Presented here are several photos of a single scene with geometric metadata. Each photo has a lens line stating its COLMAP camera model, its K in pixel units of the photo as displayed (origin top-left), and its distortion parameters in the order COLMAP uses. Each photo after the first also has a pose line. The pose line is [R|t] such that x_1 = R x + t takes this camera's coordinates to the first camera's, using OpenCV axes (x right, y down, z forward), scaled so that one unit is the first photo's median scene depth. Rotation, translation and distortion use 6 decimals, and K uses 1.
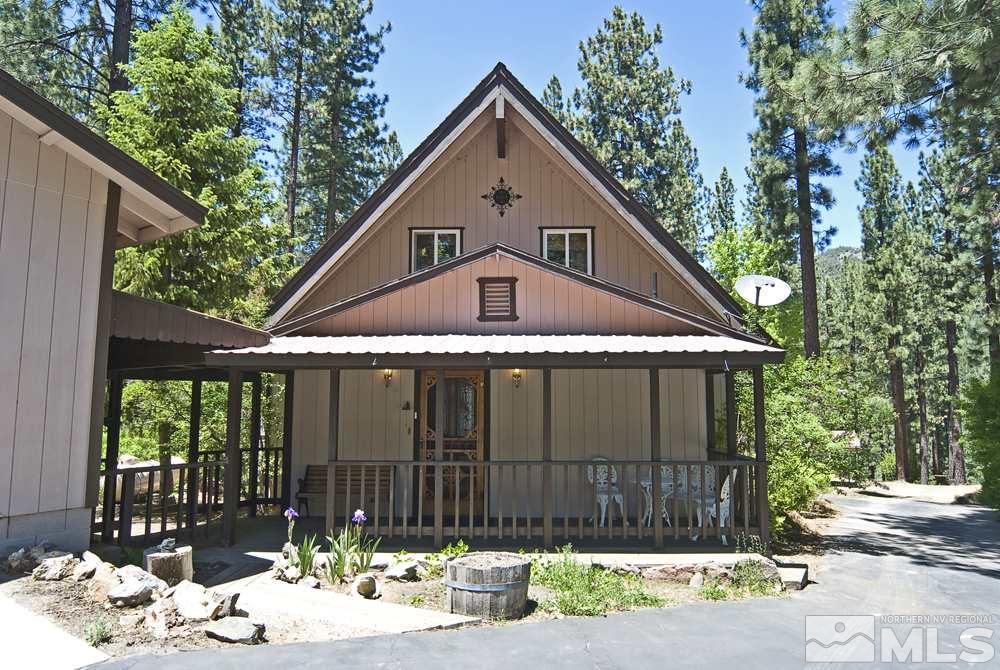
lens RADIAL K [[604.3, 0, 498.6], [0, 604.3, 334.8], [0, 0, 1]] dist [-0.023821, -0.002421]
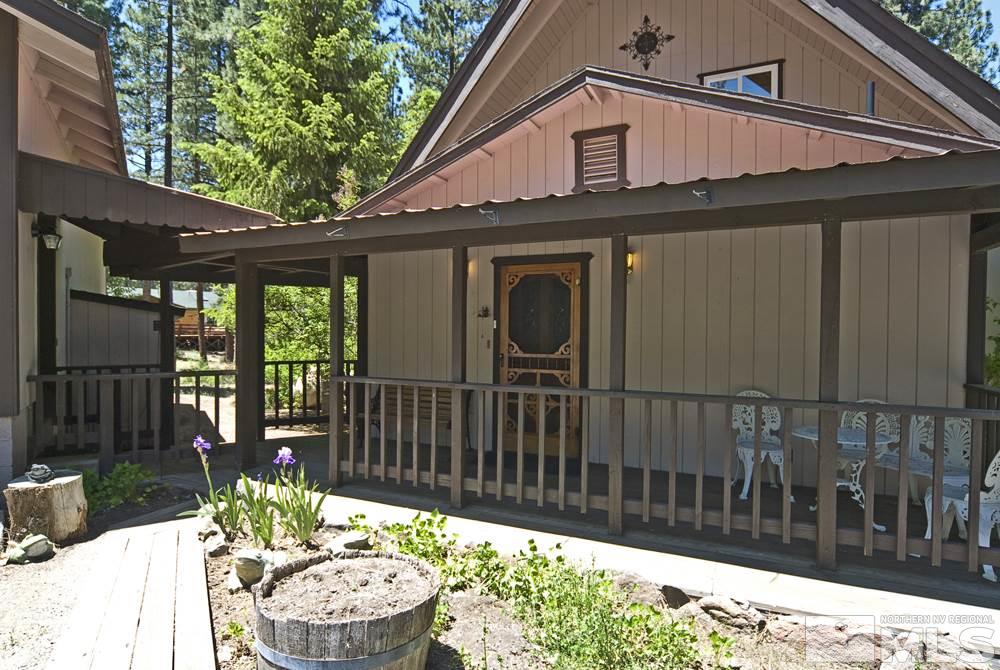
lens RADIAL K [[531.8, 0, 500.3], [0, 531.8, 337.7], [0, 0, 1]] dist [-0.014777, 0.002090]
pose [[0.913600, 0.011761, -0.406444, 0.057155], [0.037107, 0.992999, 0.112143, 0.028568], [0.404918, -0.117535, 0.906767, 0.146745]]
